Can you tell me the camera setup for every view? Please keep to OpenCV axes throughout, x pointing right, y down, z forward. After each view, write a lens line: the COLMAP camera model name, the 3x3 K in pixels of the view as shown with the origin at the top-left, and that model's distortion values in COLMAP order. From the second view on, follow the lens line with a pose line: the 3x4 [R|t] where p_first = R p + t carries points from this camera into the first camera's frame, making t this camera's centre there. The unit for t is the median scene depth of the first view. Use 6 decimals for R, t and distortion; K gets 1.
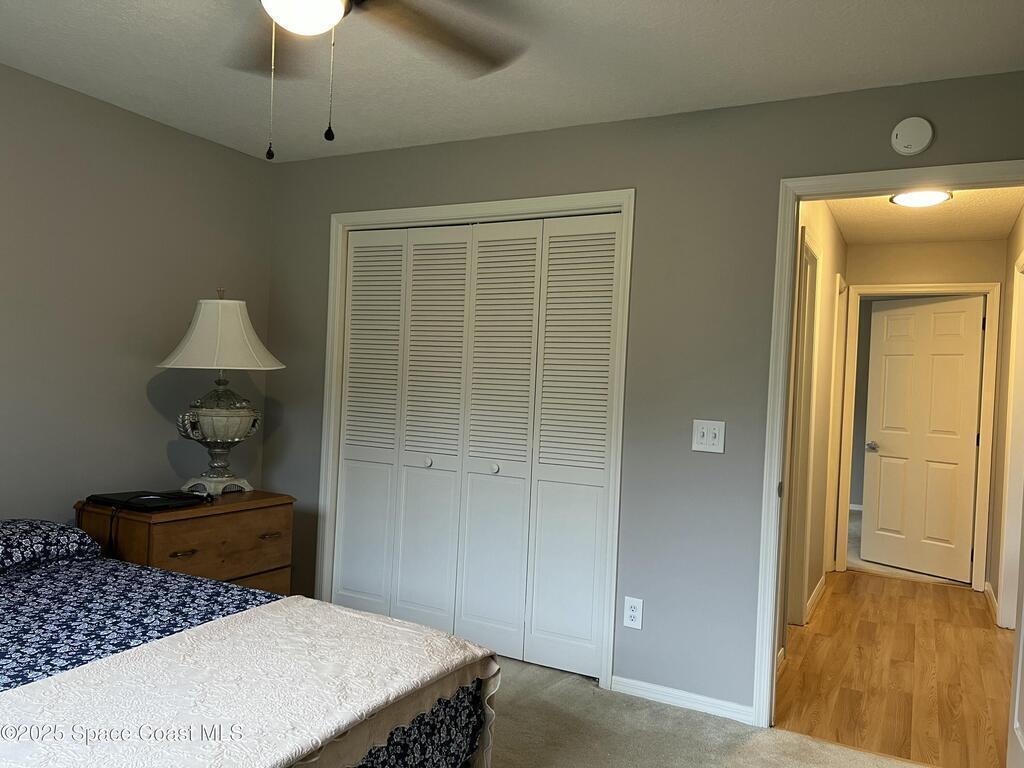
lens RADIAL K [[771.1, 0, 507.7], [0, 771.1, 386.4], [0, 0, 1]] dist [0.078174, -0.085722]
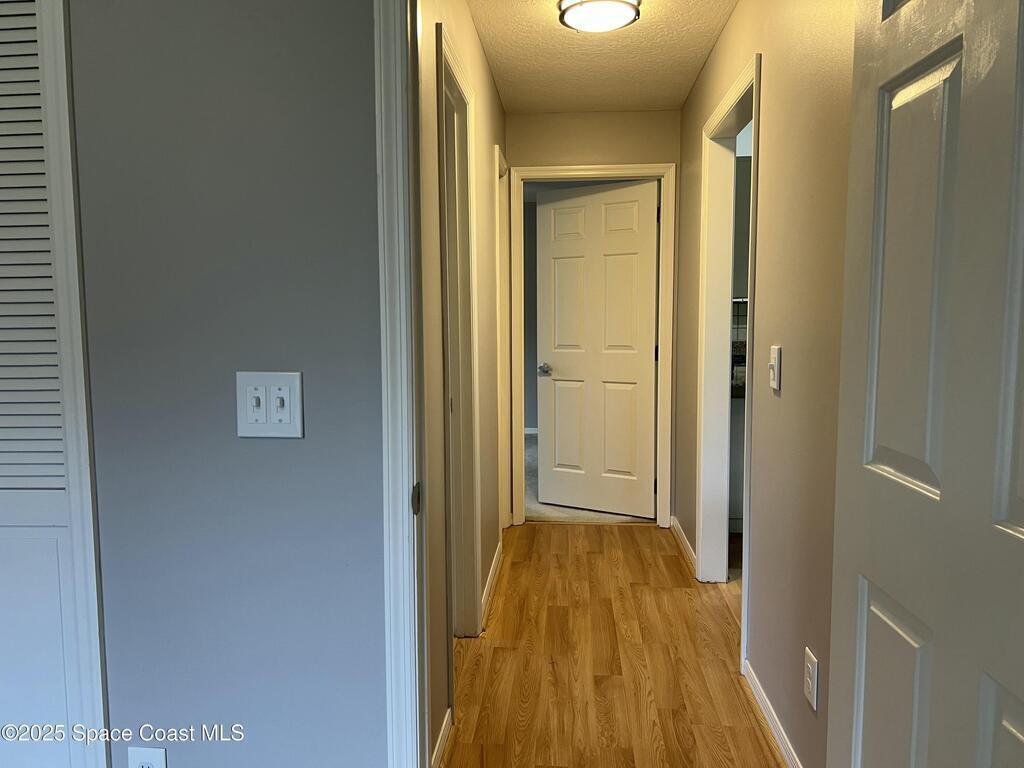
lens RADIAL K [[771.1, 0, 507.7], [0, 771.1, 386.4], [0, 0, 1]] dist [0.078174, -0.085722]
pose [[0.916474, -0.091765, 0.389429, 0.141849], [0.054658, 0.992933, 0.105343, 0.007326], [-0.396343, -0.075258, 0.915013, 0.344802]]
